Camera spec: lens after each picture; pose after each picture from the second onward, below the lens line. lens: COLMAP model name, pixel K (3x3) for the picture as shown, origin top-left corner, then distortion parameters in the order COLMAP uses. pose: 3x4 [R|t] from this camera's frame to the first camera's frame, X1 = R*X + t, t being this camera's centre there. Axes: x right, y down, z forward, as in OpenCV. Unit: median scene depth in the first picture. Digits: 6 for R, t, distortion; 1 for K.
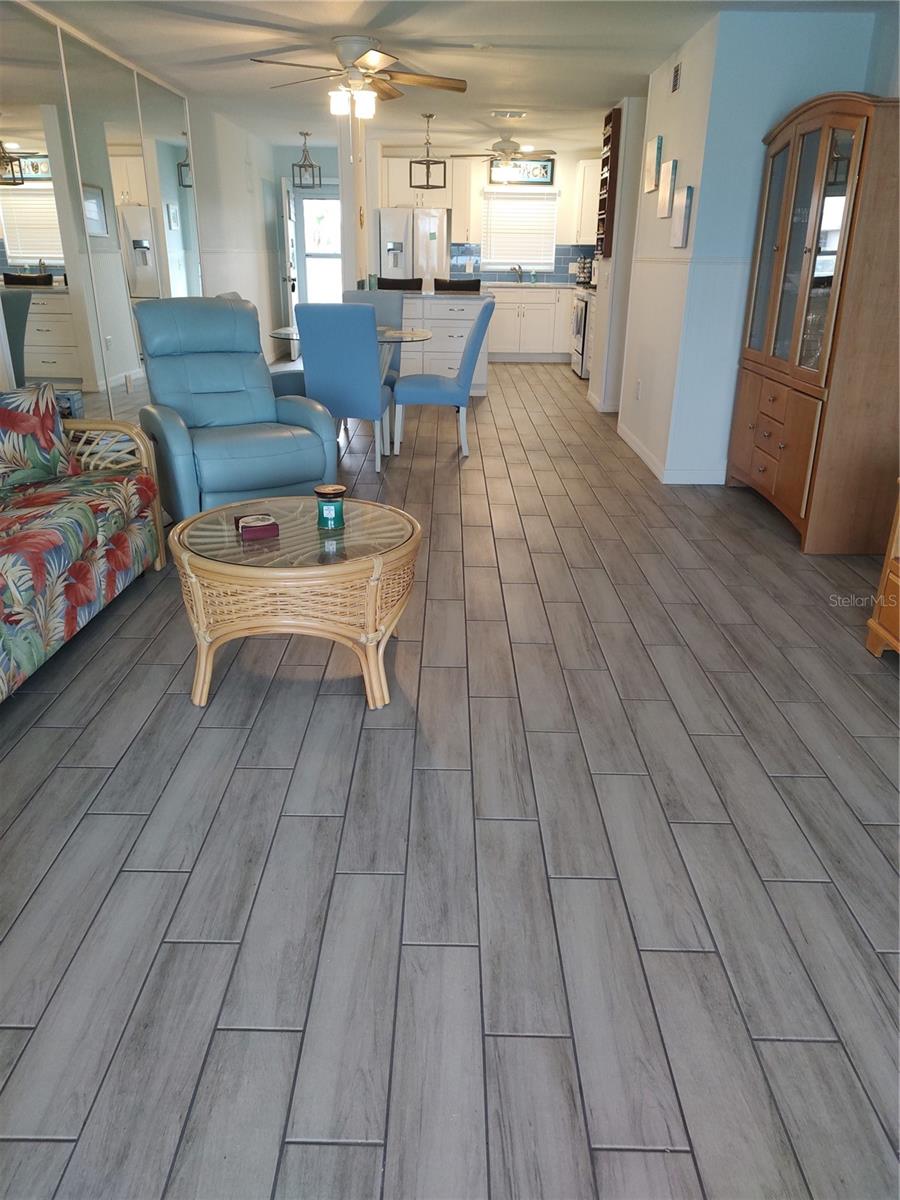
lens RADIAL K [[857.2, 0, 446.5], [0, 857.2, 597.4], [0, 0, 1]] dist [0.028852, -0.023813]
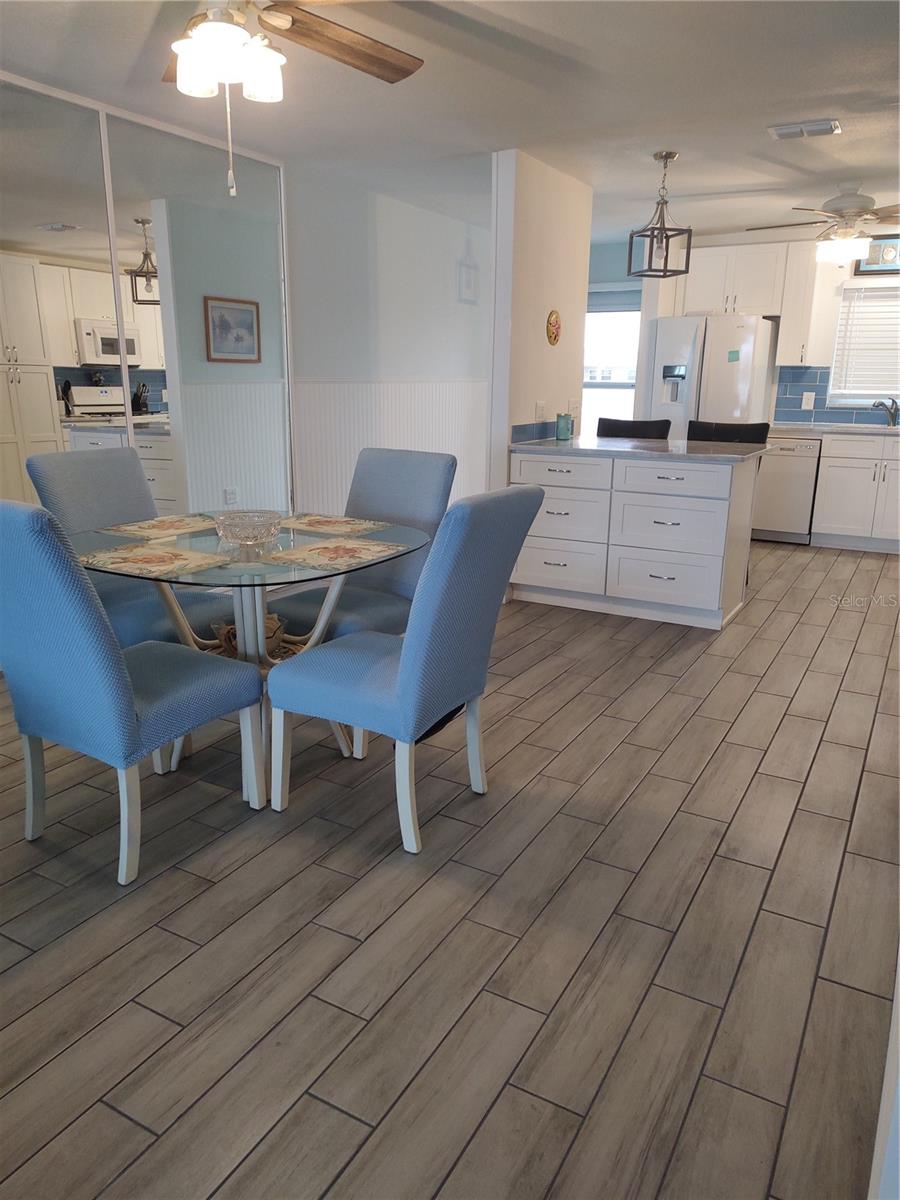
lens RADIAL K [[857.2, 0, 440.4], [0, 857.2, 599.3], [0, 0, 1]] dist [0.028852, -0.023813]
pose [[0.868276, 0.119774, -0.481405, 0.120253], [-0.181993, 0.979662, -0.084508, -0.137867], [0.461492, 0.160989, 0.872415, 0.344299]]
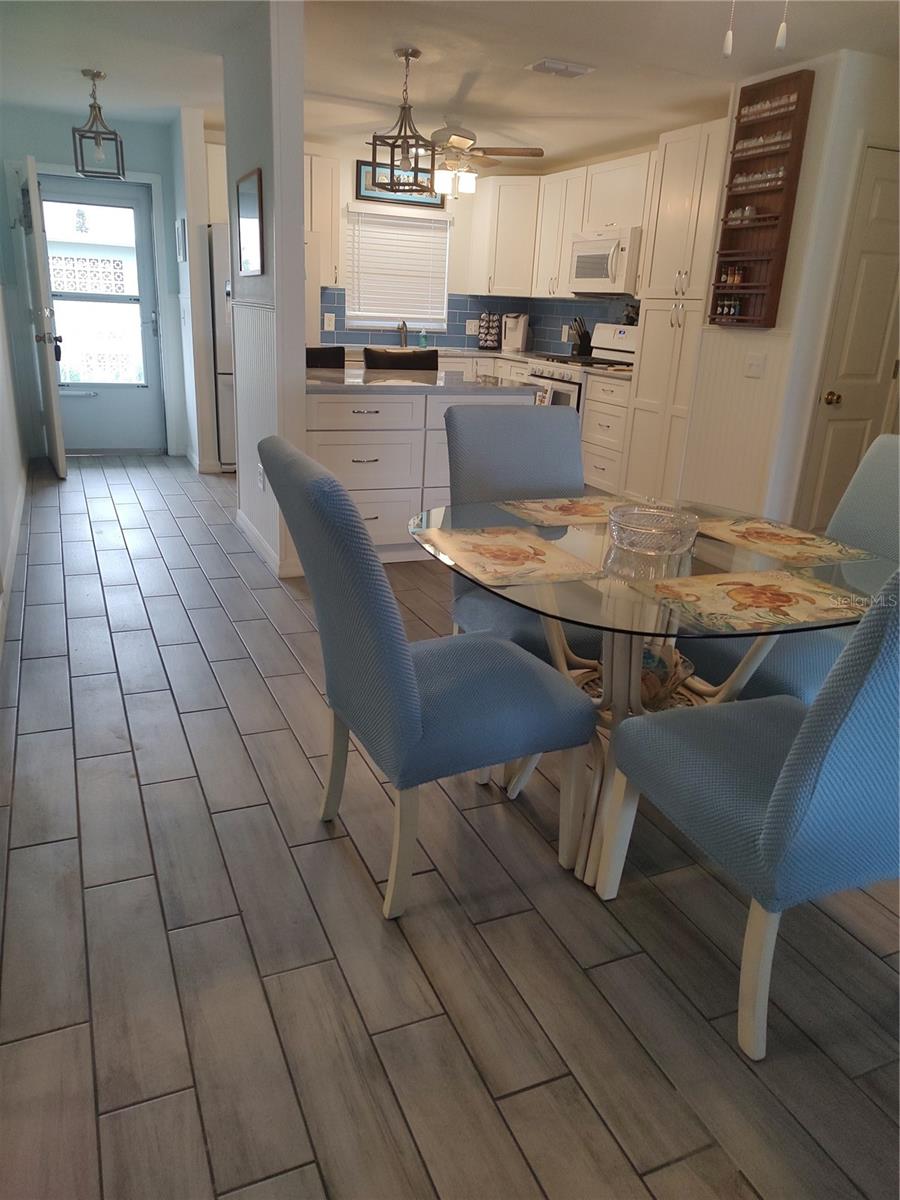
lens RADIAL K [[857.2, 0, 446.1], [0, 857.2, 591.0], [0, 0, 1]] dist [0.028852, -0.023813]
pose [[0.917042, -0.098180, 0.386516, -0.172080], [0.115988, 0.992985, -0.022960, -0.158622], [-0.381551, 0.065887, 0.921997, 0.383704]]
